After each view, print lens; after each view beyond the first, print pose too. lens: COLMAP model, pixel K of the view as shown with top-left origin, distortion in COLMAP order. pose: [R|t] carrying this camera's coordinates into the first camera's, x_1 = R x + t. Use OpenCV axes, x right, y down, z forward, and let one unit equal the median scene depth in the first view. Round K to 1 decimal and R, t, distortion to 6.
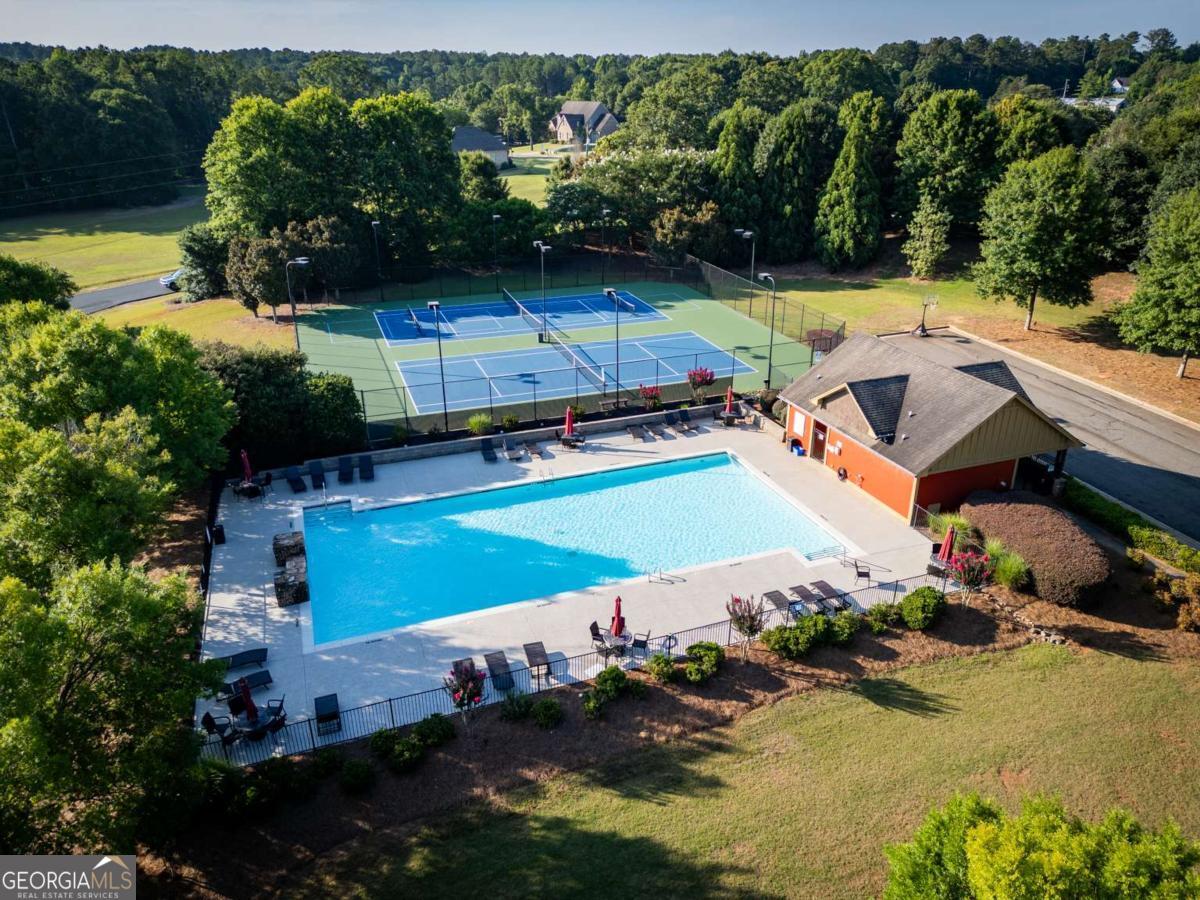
lens RADIAL K [[833.7, 0, 600.0], [0, 833.7, 450.0], [0, 0, 1]] dist [0.100599, -0.092864]
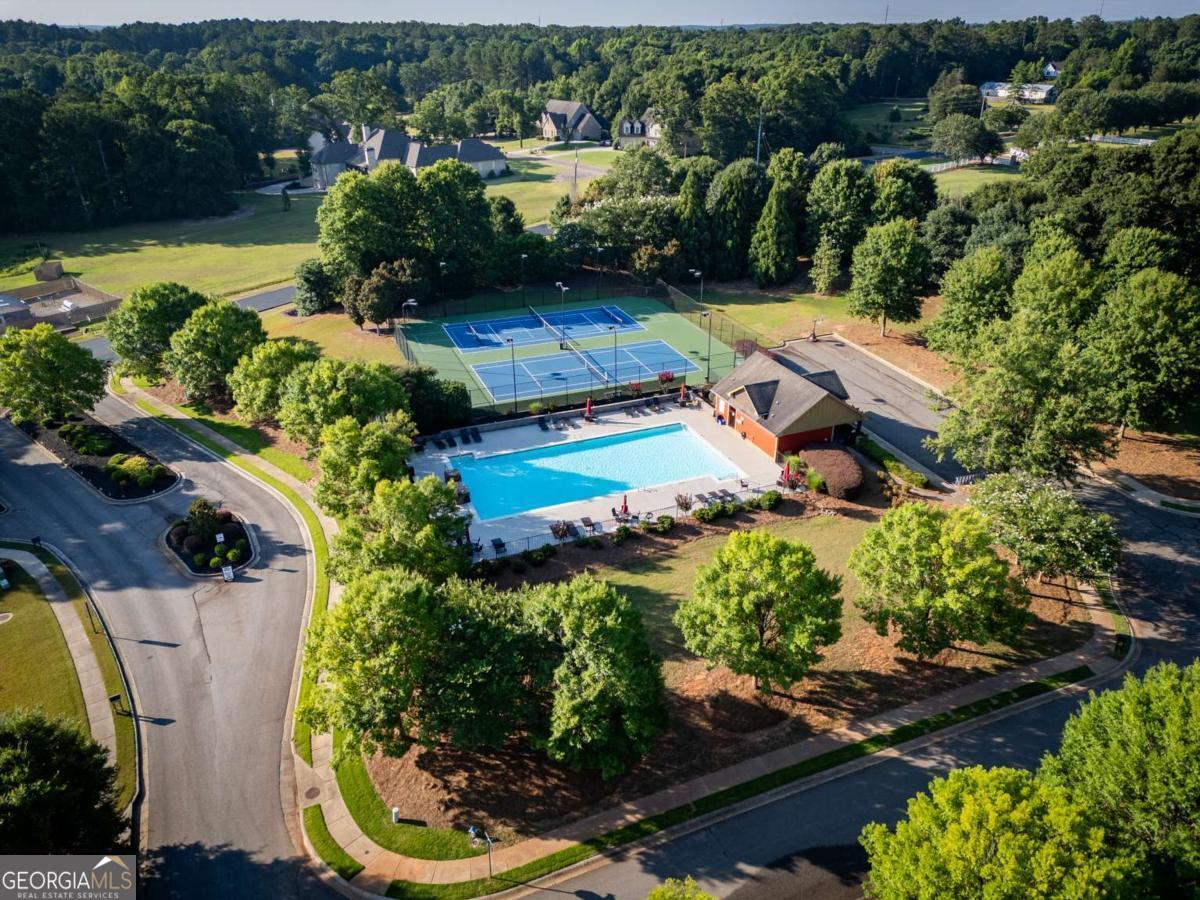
lens RADIAL K [[833.7, 0, 600.0], [0, 833.7, 450.0], [0, 0, 1]] dist [0.100599, -0.092864]
pose [[0.999467, -0.012468, 0.030163, -0.047903], [0.010910, 0.998624, 0.051287, -0.022921], [-0.030761, -0.050931, 0.998228, -0.510039]]
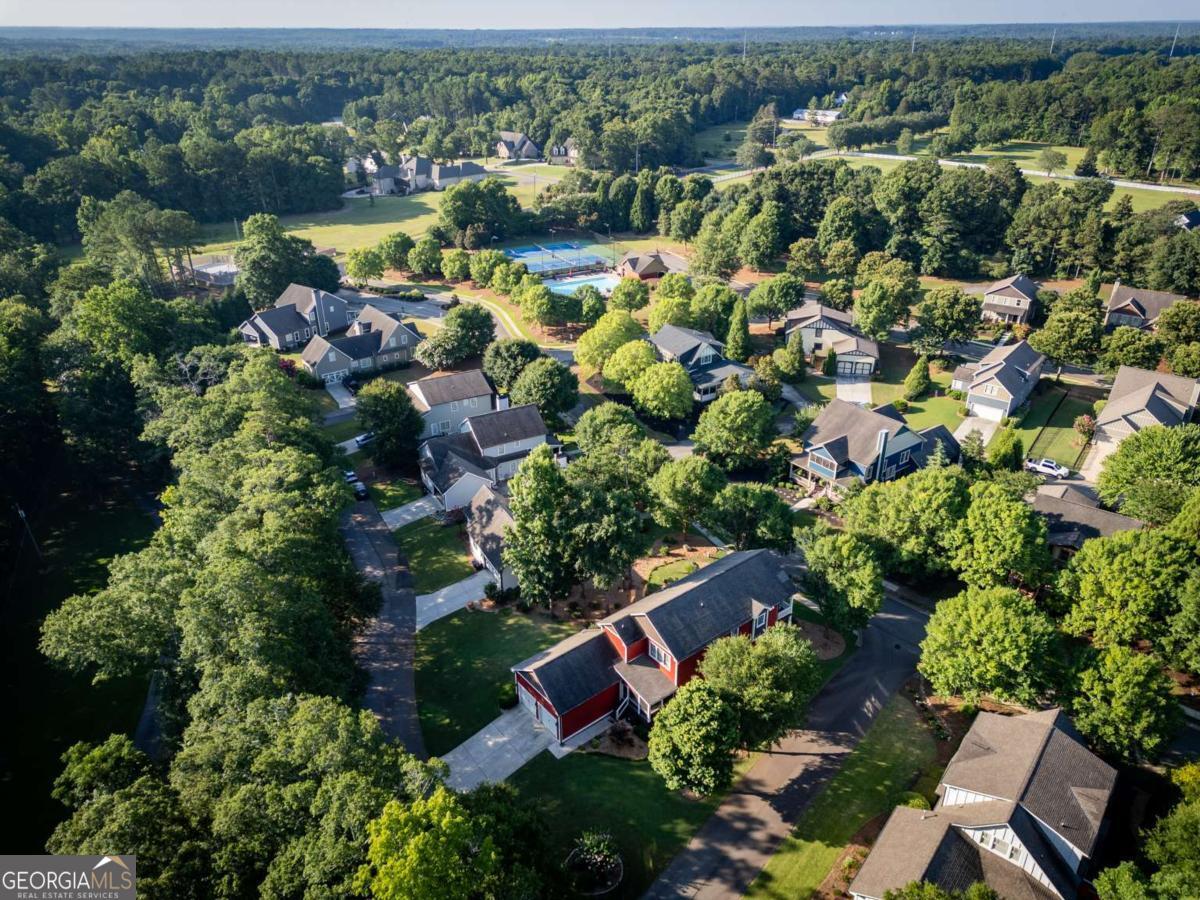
lens RADIAL K [[833.7, 0, 600.0], [0, 833.7, 450.0], [0, 0, 1]] dist [0.100599, -0.092864]
pose [[0.988914, -0.067047, 0.132488, -0.396746], [0.060067, 0.996622, 0.056000, 0.498432], [-0.135795, -0.047421, 0.989601, -2.599561]]
